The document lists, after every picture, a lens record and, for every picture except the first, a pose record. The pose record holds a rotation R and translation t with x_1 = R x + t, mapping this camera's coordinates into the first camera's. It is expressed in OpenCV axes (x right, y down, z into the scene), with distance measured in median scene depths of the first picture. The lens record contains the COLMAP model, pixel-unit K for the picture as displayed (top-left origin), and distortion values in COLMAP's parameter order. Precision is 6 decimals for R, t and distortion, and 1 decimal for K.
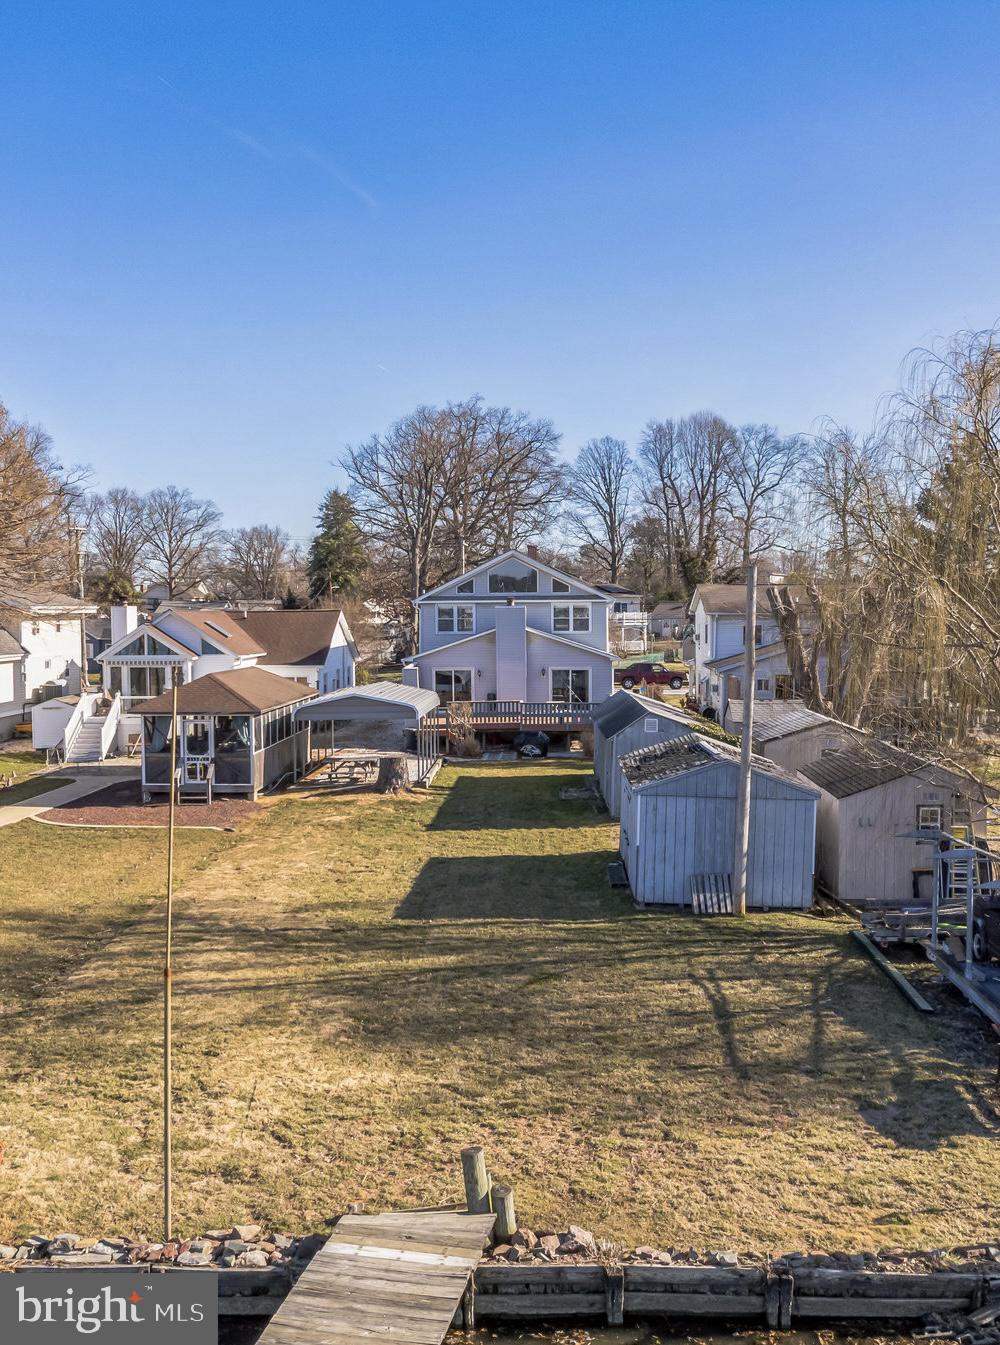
lens RADIAL K [[1288.5, 0, 500.0], [0, 1288.5, 672.5], [0, 0, 1]] dist [-0.049359, -0.001836]
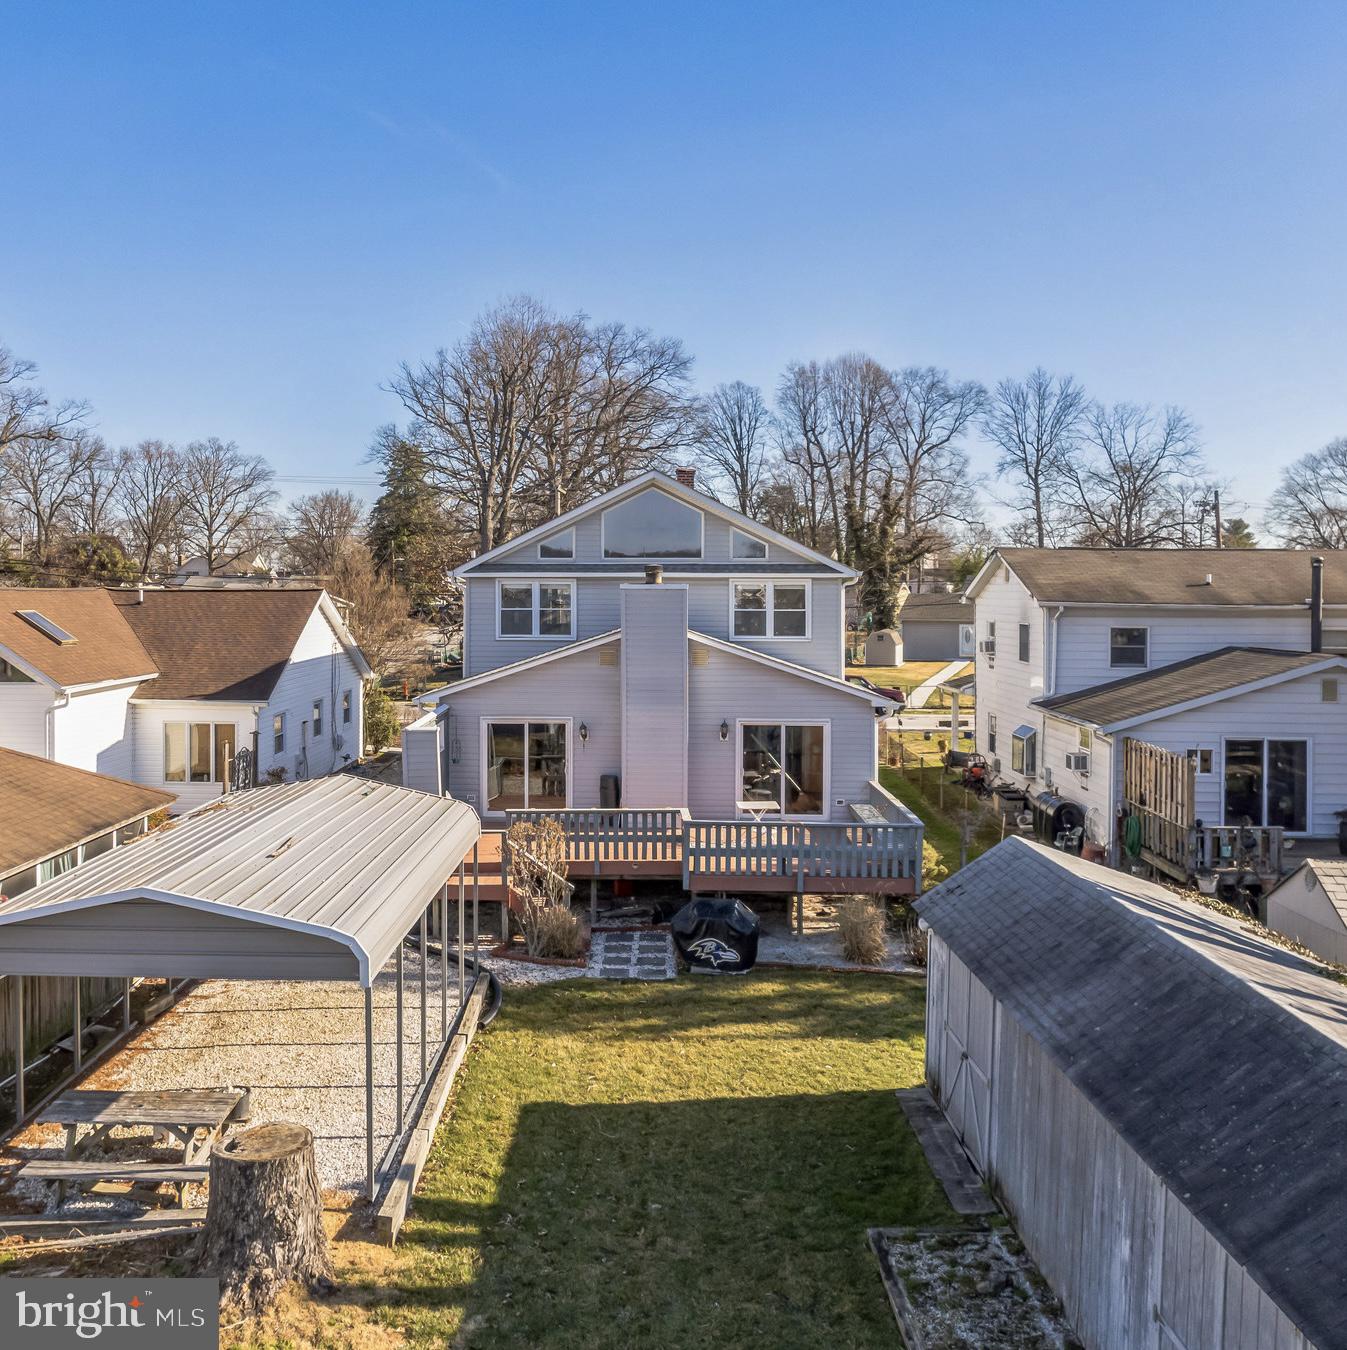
lens RADIAL K [[1071.7, 0, 603.0], [0, 1071.7, 603.2], [0, 0, 1]] dist [-0.031319, -0.000813]
pose [[0.999938, 0.009327, 0.006098, -0.011350], [-0.009103, 0.999316, -0.035834, -0.029486], [-0.006428, 0.035776, 0.999339, 0.586972]]
